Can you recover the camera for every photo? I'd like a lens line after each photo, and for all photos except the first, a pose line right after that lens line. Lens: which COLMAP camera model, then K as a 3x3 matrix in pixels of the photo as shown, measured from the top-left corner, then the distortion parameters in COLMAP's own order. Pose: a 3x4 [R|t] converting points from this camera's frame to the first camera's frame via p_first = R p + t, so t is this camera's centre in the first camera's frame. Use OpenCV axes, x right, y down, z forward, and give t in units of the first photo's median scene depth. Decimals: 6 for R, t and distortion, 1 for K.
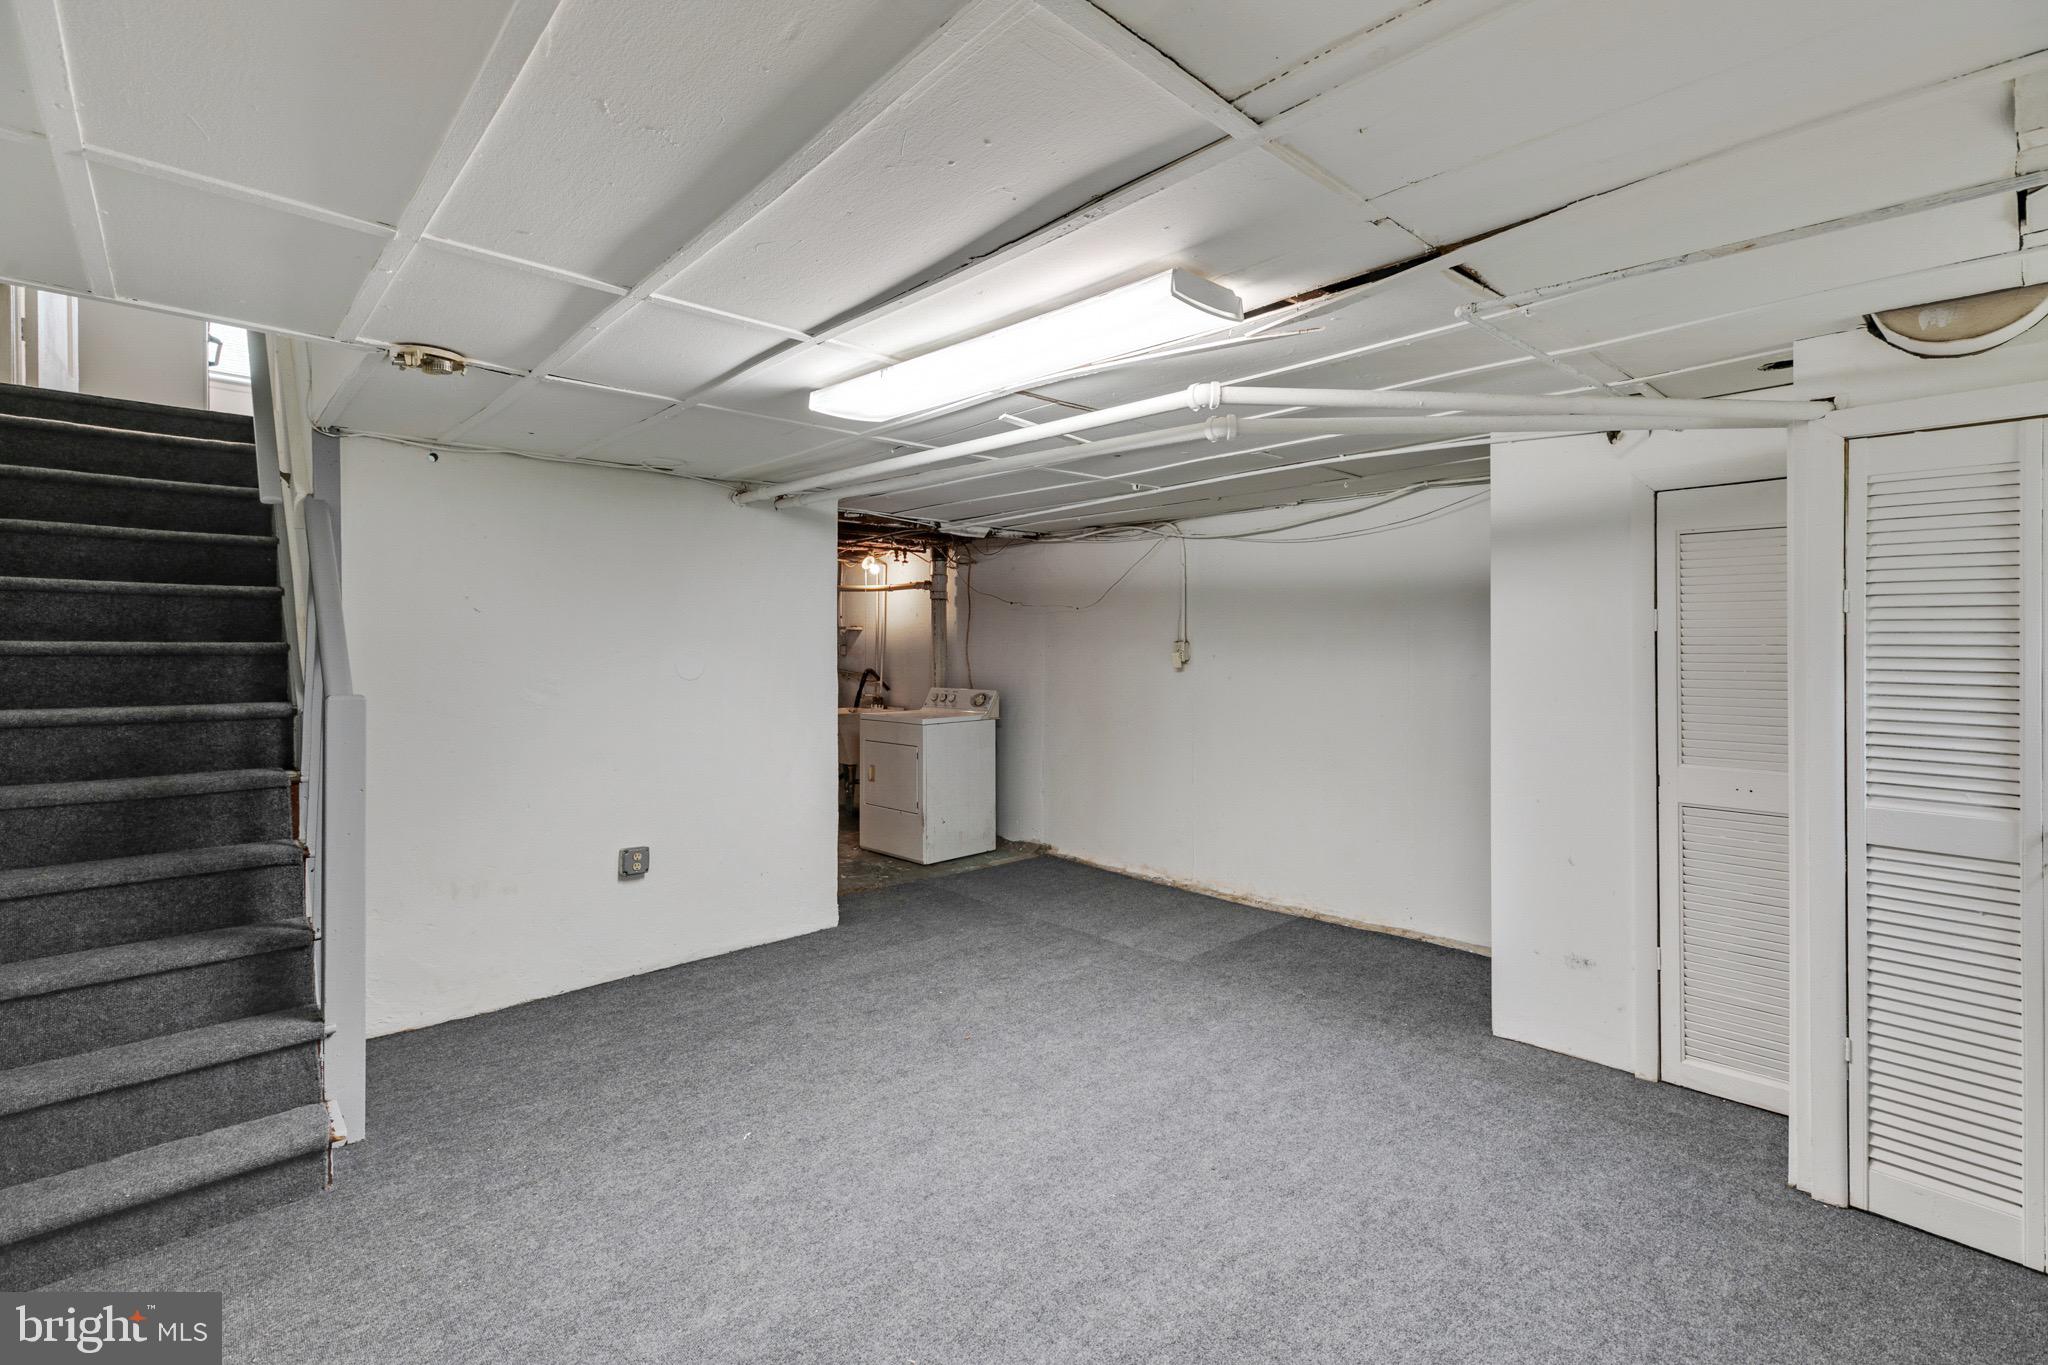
lens RADIAL K [[921.3, 0, 1025.2], [0, 921.3, 669.2], [0, 0, 1]] dist [0.006777, 0.000463]
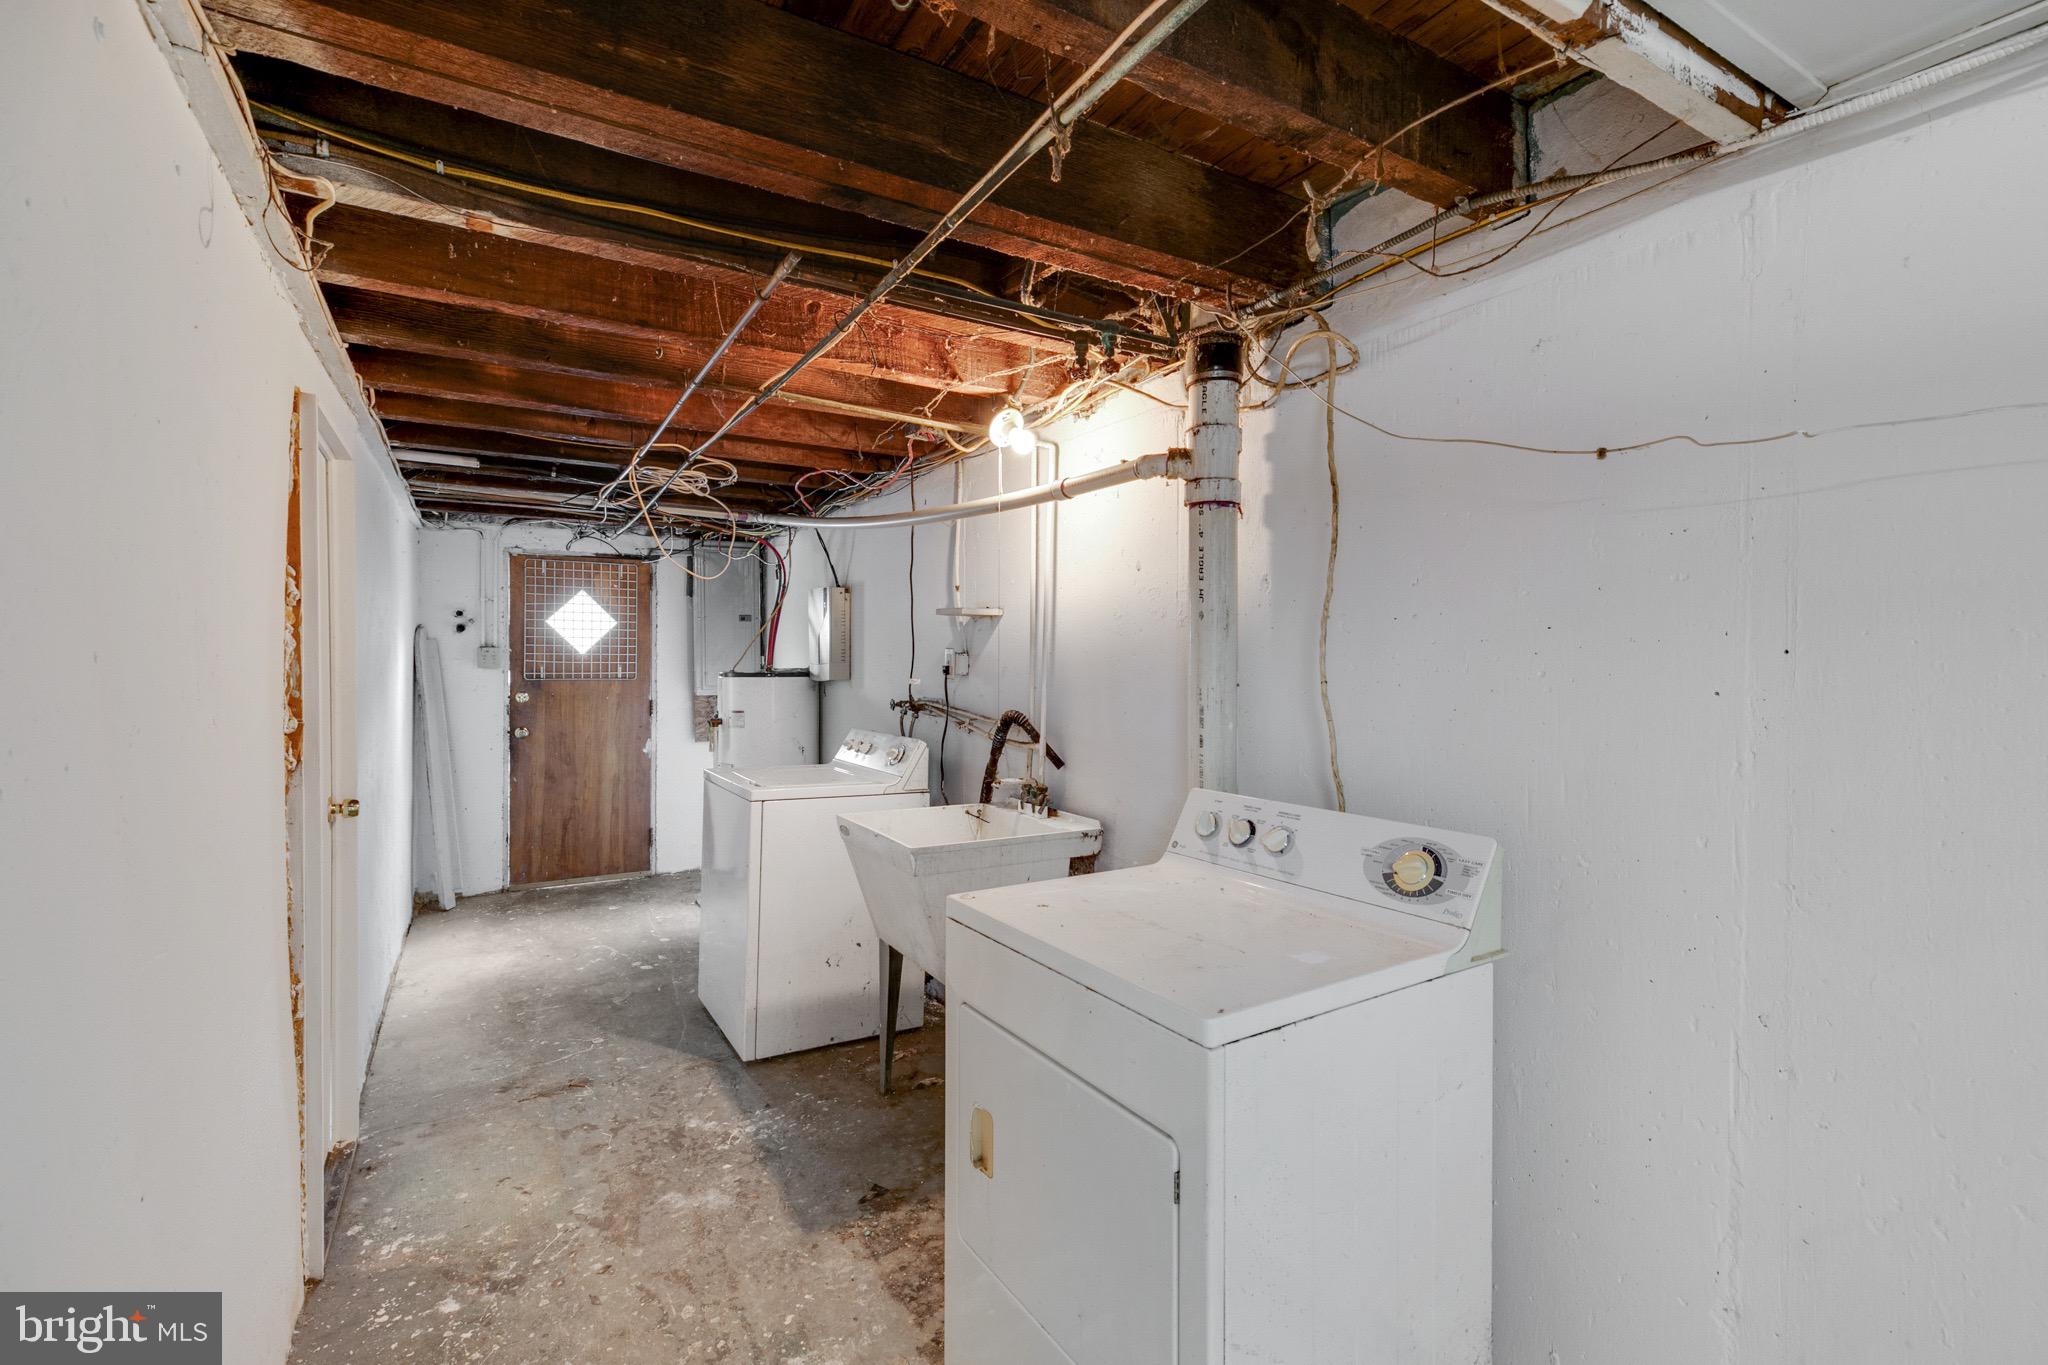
lens RADIAL K [[921.3, 0, 1025.2], [0, 921.3, 669.2], [0, 0, 1]] dist [0.006777, 0.000463]
pose [[0.978489, 0.005704, -0.206220, -0.091056], [-0.008781, 0.999863, -0.014009, -0.014302], [0.206112, 0.015518, 0.978405, 0.674588]]
